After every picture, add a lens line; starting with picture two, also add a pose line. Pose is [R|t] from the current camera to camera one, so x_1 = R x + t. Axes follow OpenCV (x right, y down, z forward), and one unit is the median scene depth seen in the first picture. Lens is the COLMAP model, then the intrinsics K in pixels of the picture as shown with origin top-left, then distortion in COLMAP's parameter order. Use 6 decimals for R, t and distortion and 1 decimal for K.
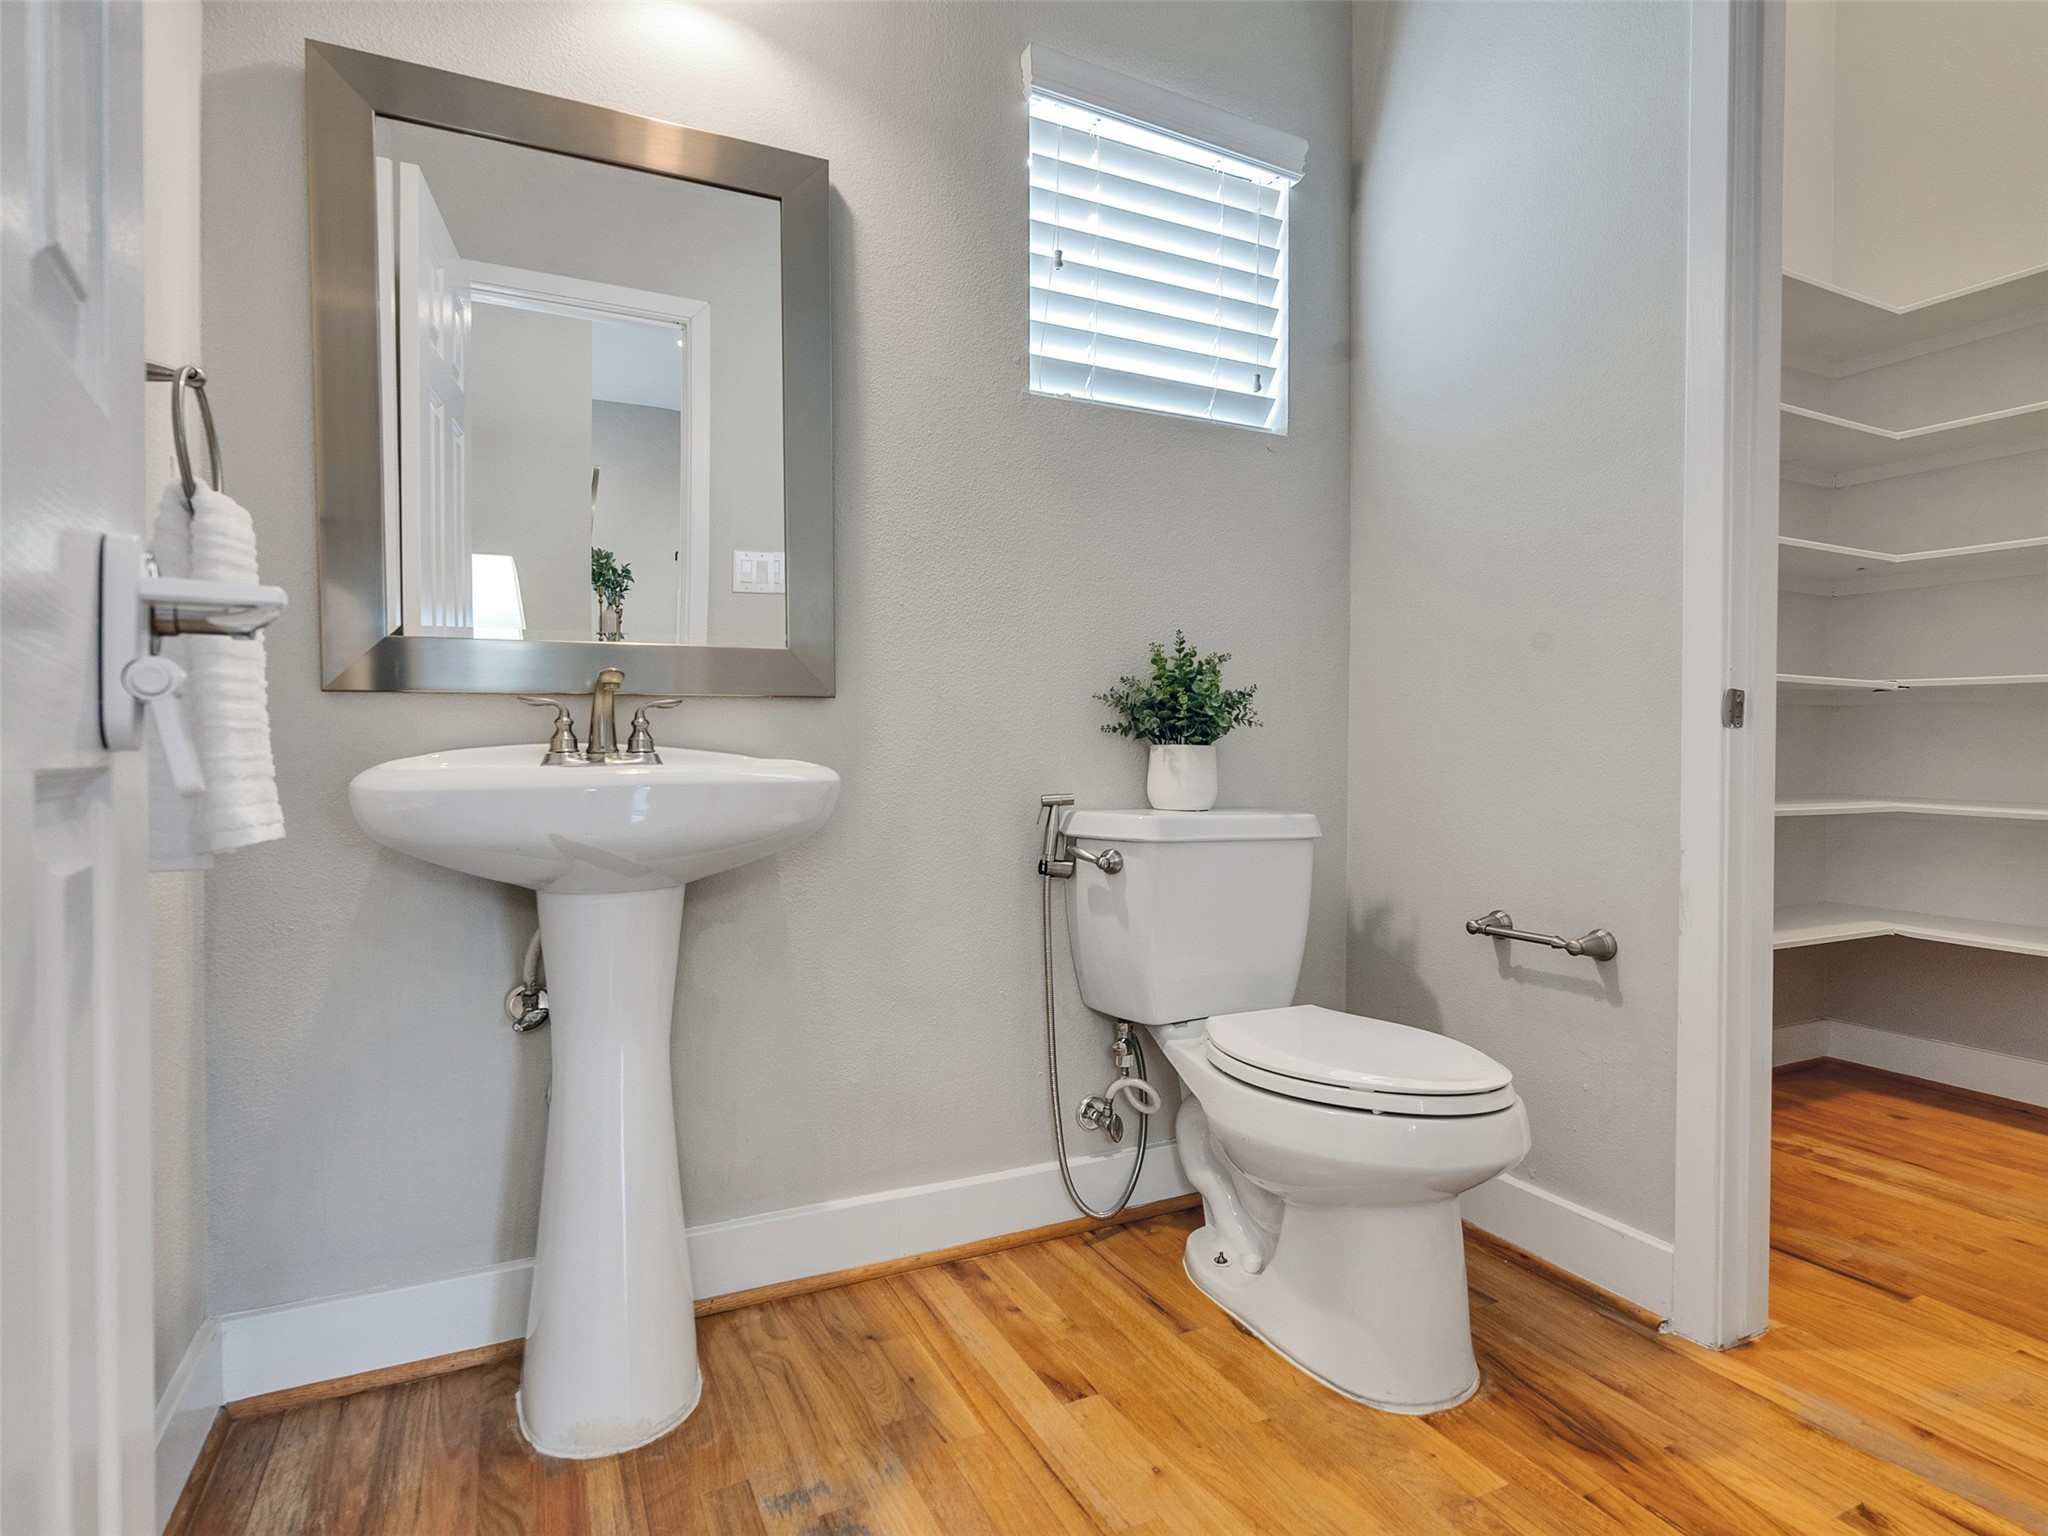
lens RADIAL K [[1038.4, 0, 1020.4], [0, 1038.4, 767.0], [0, 0, 1]] dist [0.004915, 0.001747]
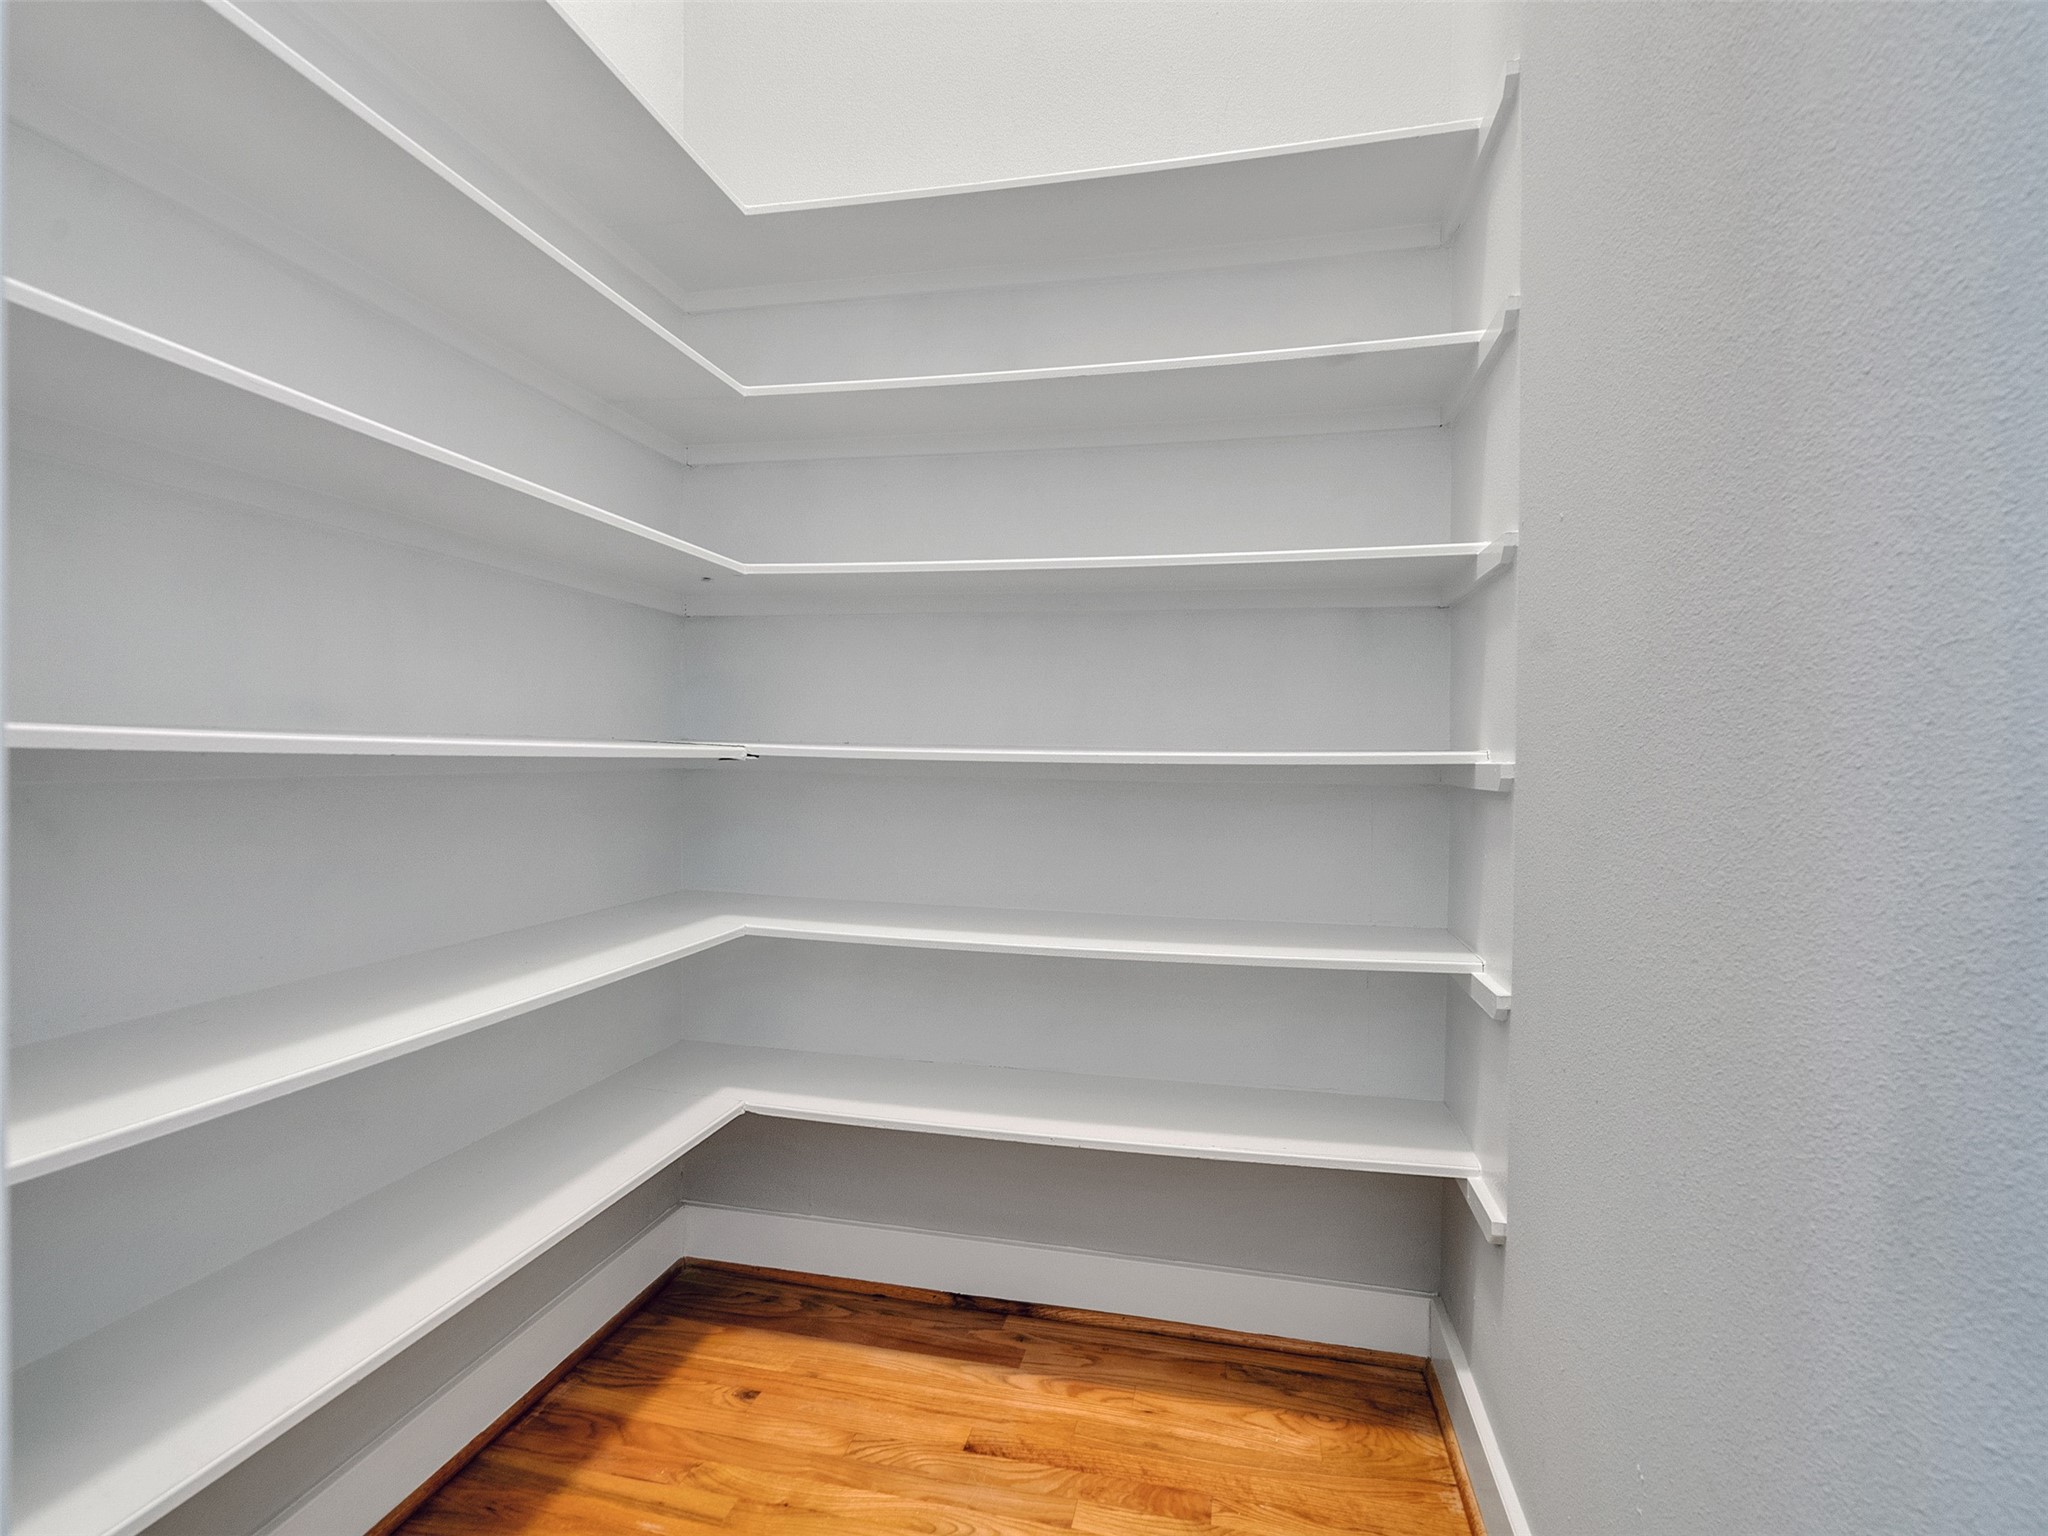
lens RADIAL K [[1038.4, 0, 1017.4], [0, 1038.4, 765.1], [0, 0, 1]] dist [0.004915, 0.001747]
pose [[0.623289, -0.002444, 0.781988, 0.419828], [0.004944, 0.999987, -0.000815, -0.068943], [-0.781976, 0.004374, 0.623293, 0.436572]]
